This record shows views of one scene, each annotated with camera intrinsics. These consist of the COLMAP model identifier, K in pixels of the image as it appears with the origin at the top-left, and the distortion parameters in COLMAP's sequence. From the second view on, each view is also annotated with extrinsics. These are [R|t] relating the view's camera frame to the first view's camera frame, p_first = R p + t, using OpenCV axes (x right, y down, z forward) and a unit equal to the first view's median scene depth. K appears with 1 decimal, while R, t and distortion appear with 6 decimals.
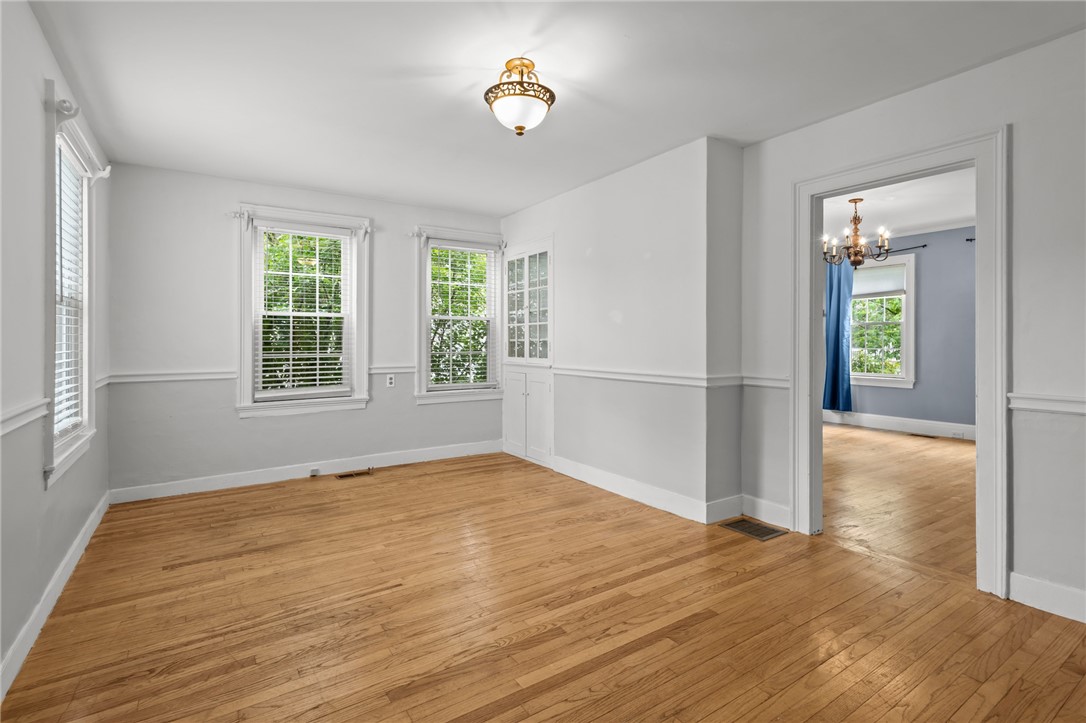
lens RADIAL K [[520.7, 0, 546.8], [0, 520.7, 337.6], [0, 0, 1]] dist [0.002096, 0.001209]
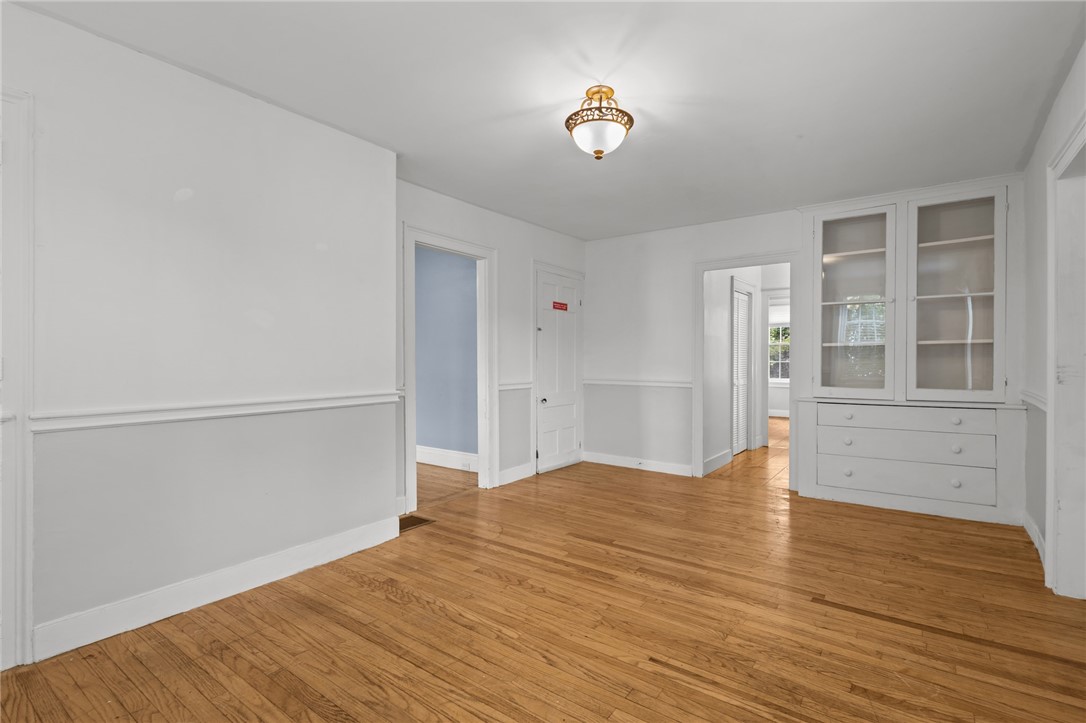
lens RADIAL K [[507.1, 0, 544.1], [0, 507.1, 352.6], [0, 0, 1]] dist [0.018773, -0.007276]
pose [[-0.326234, 0.009243, 0.945244, -0.752306], [-0.008543, 0.999883, -0.012725, 0.009910], [-0.945251, -0.012227, -0.326117, 1.094313]]
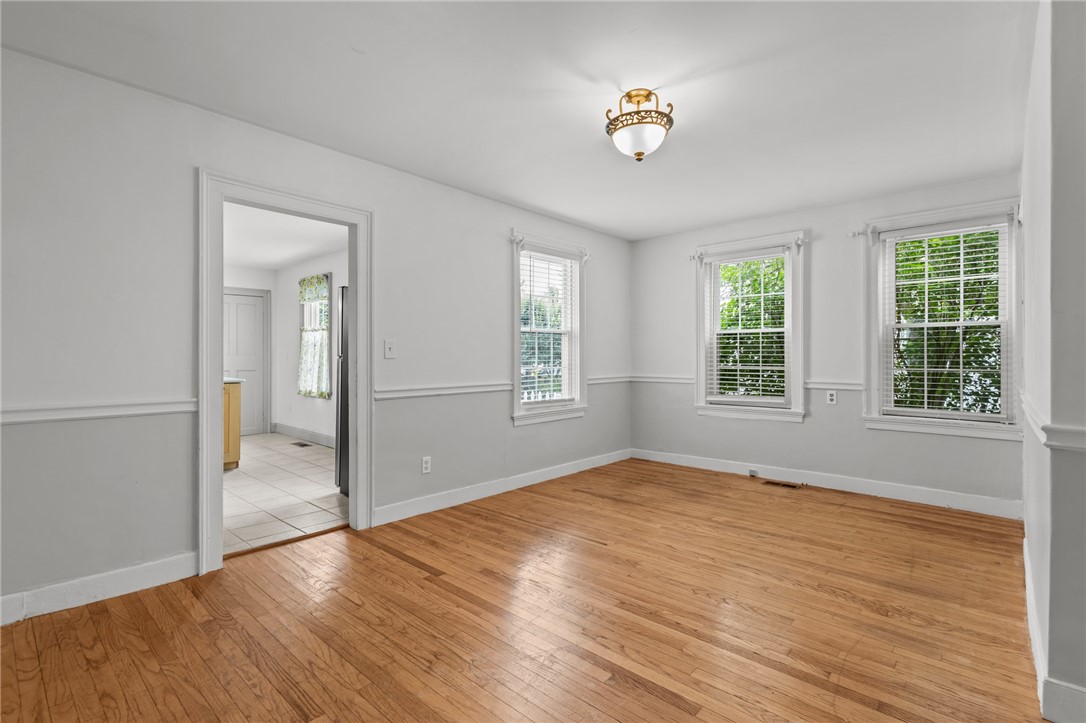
lens RADIAL K [[507.1, 0, 544.1], [0, 507.1, 352.6], [0, 0, 1]] dist [0.018773, -0.007276]
pose [[0.241106, -0.004625, -0.970488, 0.693698], [0.006279, 0.999975, -0.003206, 0.003963], [0.970478, -0.005321, 0.241129, 0.426752]]
